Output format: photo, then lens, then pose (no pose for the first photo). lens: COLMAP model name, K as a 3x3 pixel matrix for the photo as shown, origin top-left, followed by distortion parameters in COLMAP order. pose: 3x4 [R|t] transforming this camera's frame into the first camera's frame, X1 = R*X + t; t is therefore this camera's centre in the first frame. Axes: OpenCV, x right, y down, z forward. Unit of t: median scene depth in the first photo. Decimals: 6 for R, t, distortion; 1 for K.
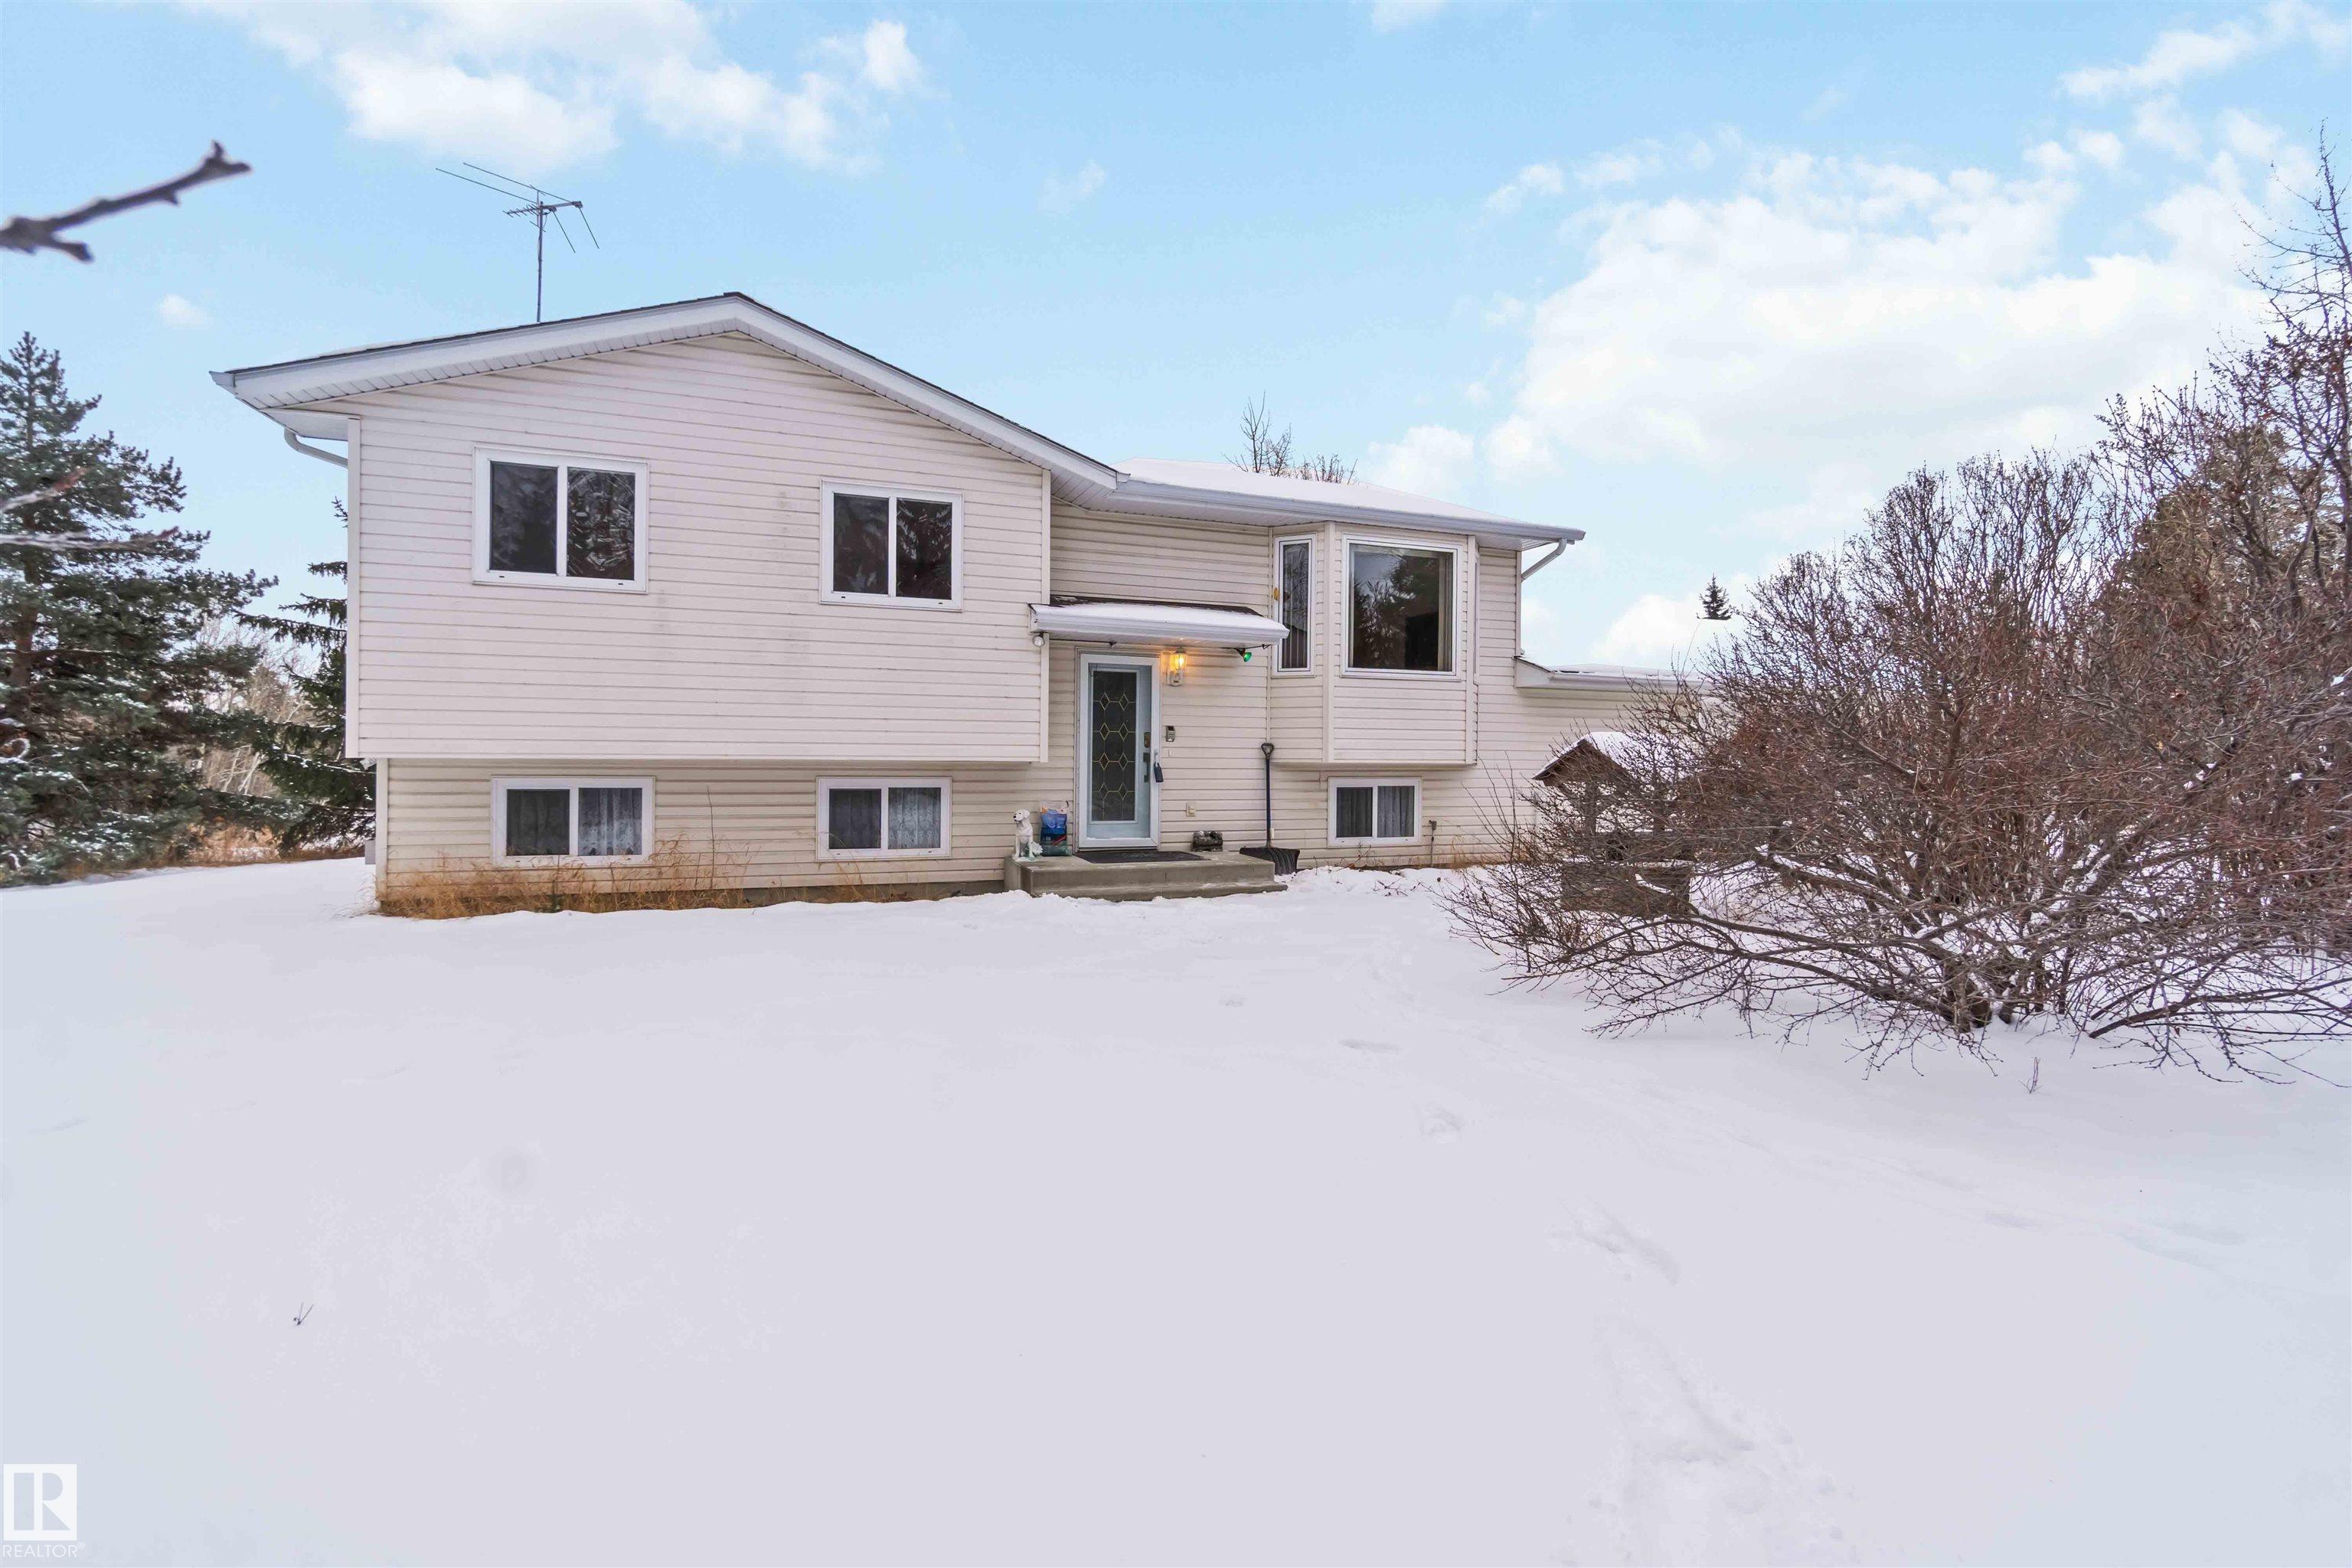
lens RADIAL K [[1025.2, 0, 1184.2], [0, 1025.2, 776.7], [0, 0, 1]] dist [-0.000112, 0.001051]
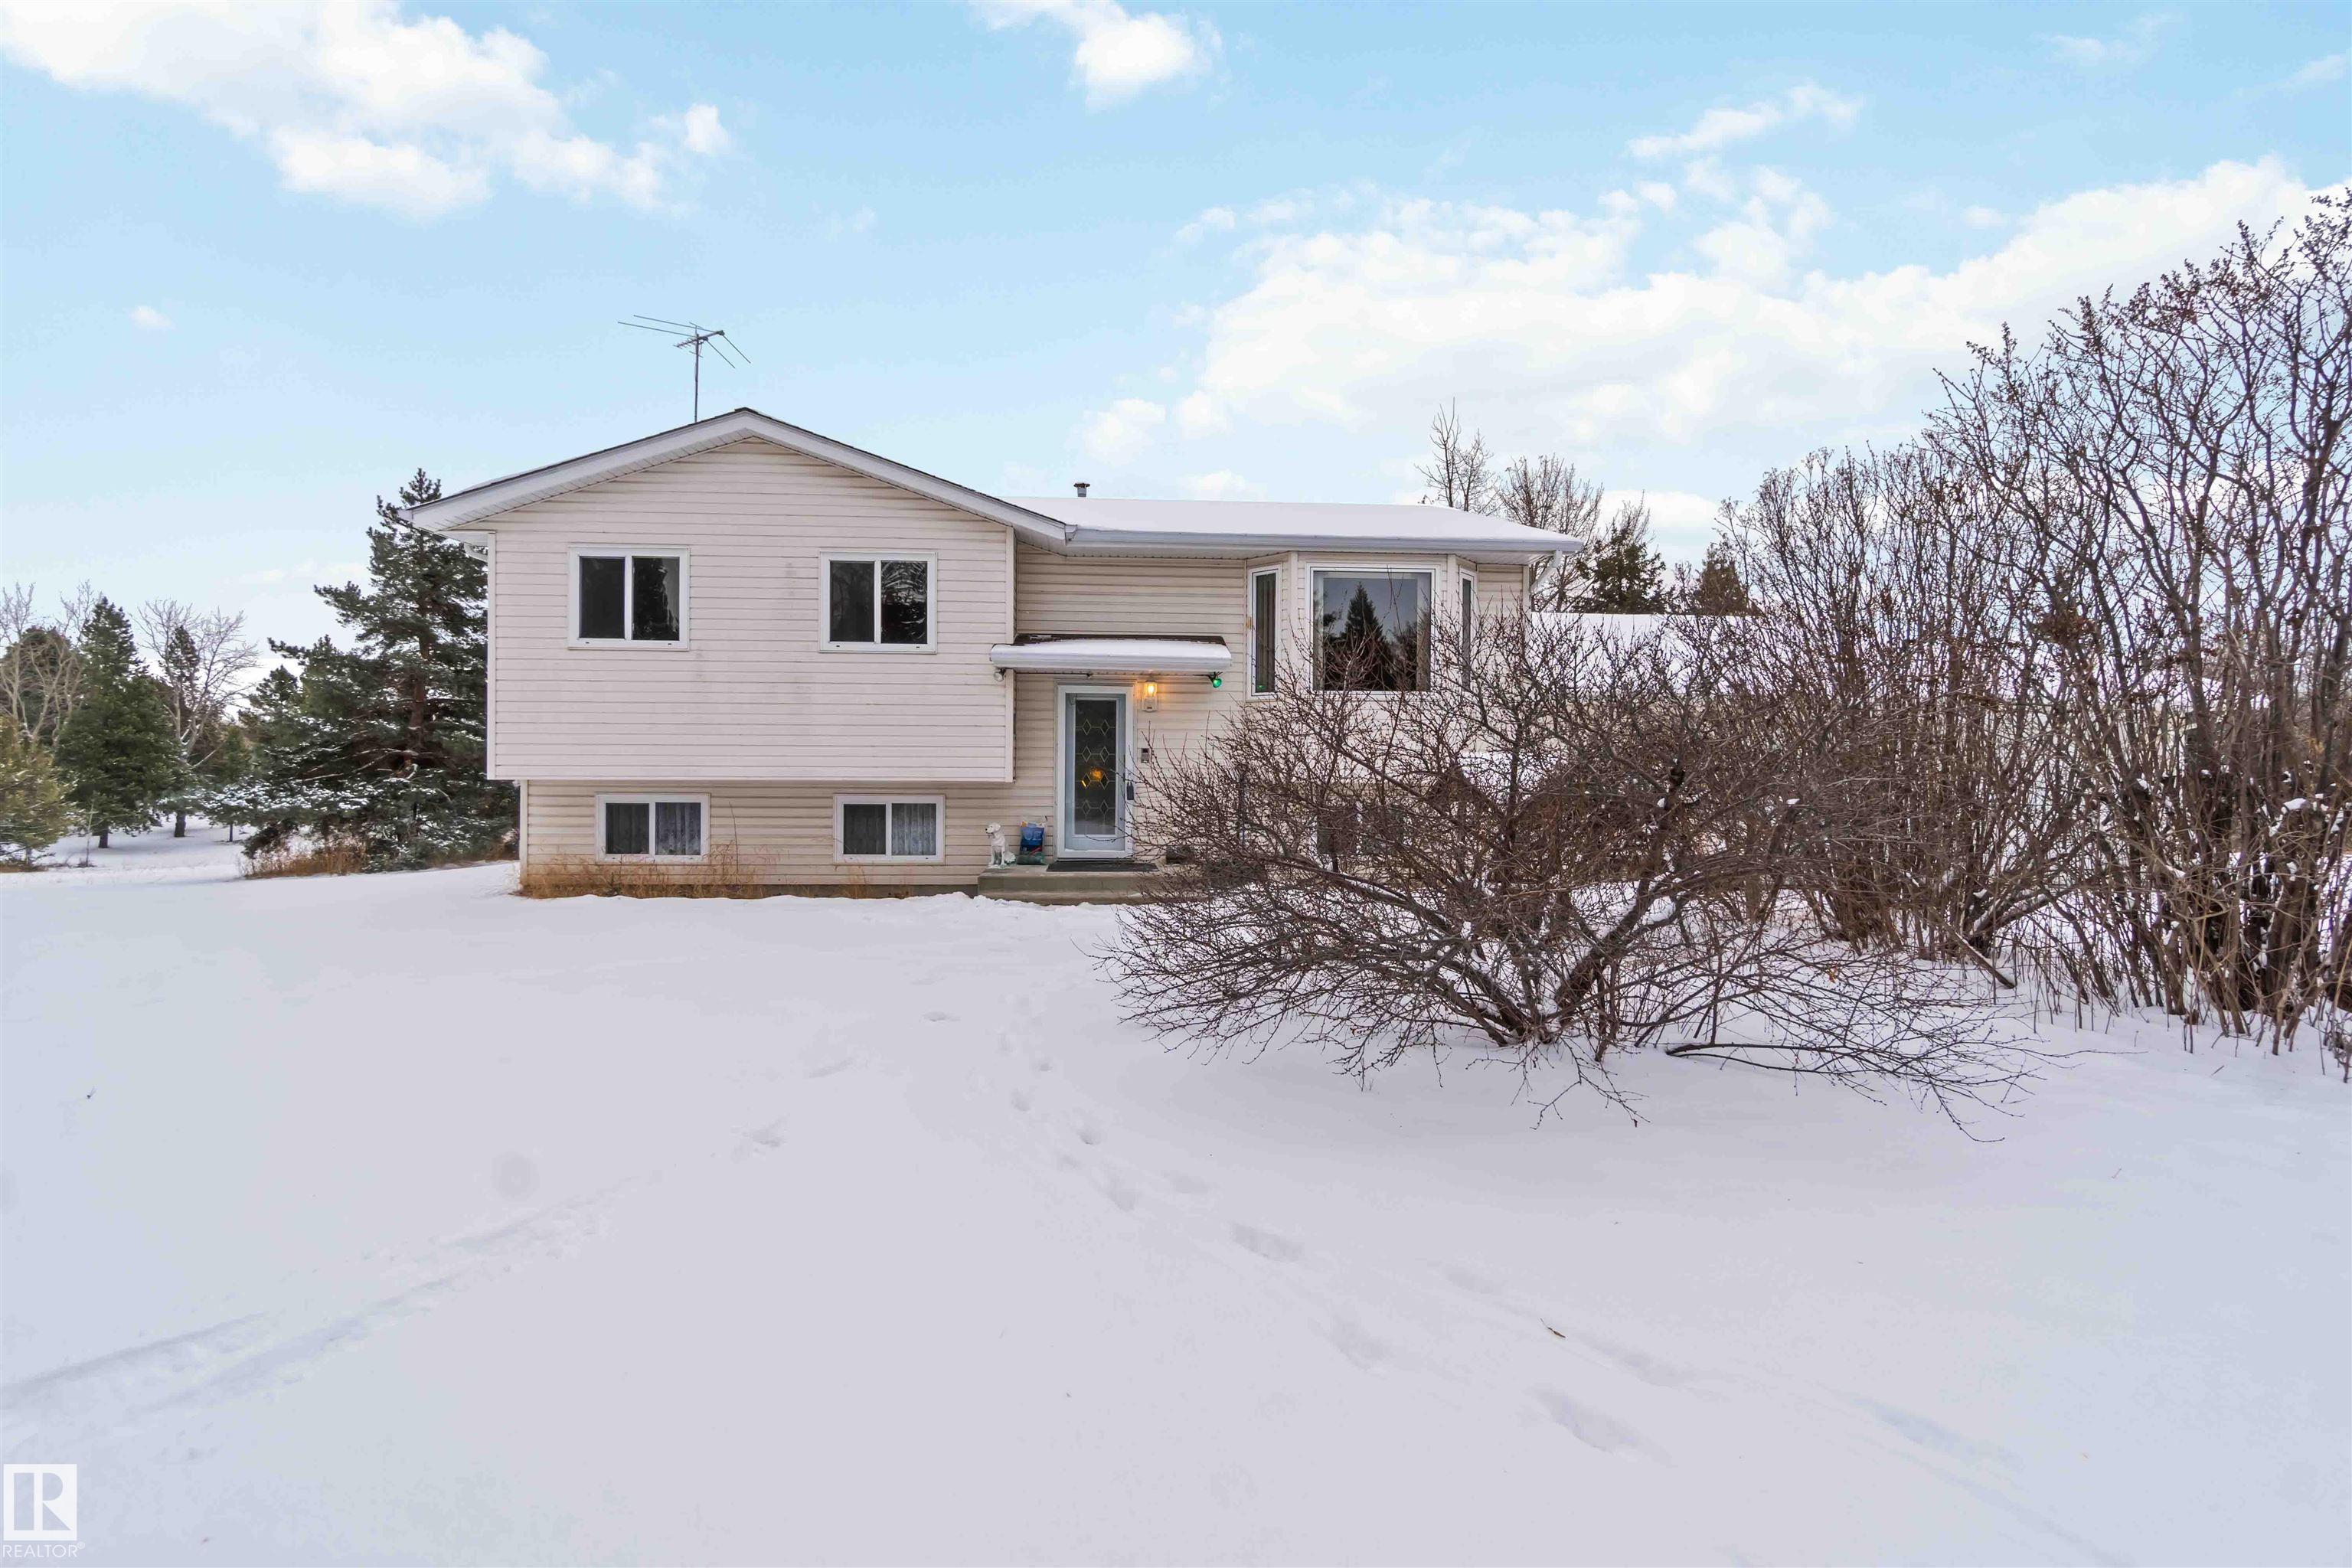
lens RADIAL K [[1025.2, 0, 1154.0], [0, 1025.2, 789.0], [0, 0, 1]] dist [-0.000112, 0.001051]
pose [[0.958210, 0.001533, -0.286062, 0.349856], [-0.002735, 0.999989, -0.003803, -0.002292], [0.286053, 0.004426, 0.958203, -0.049904]]
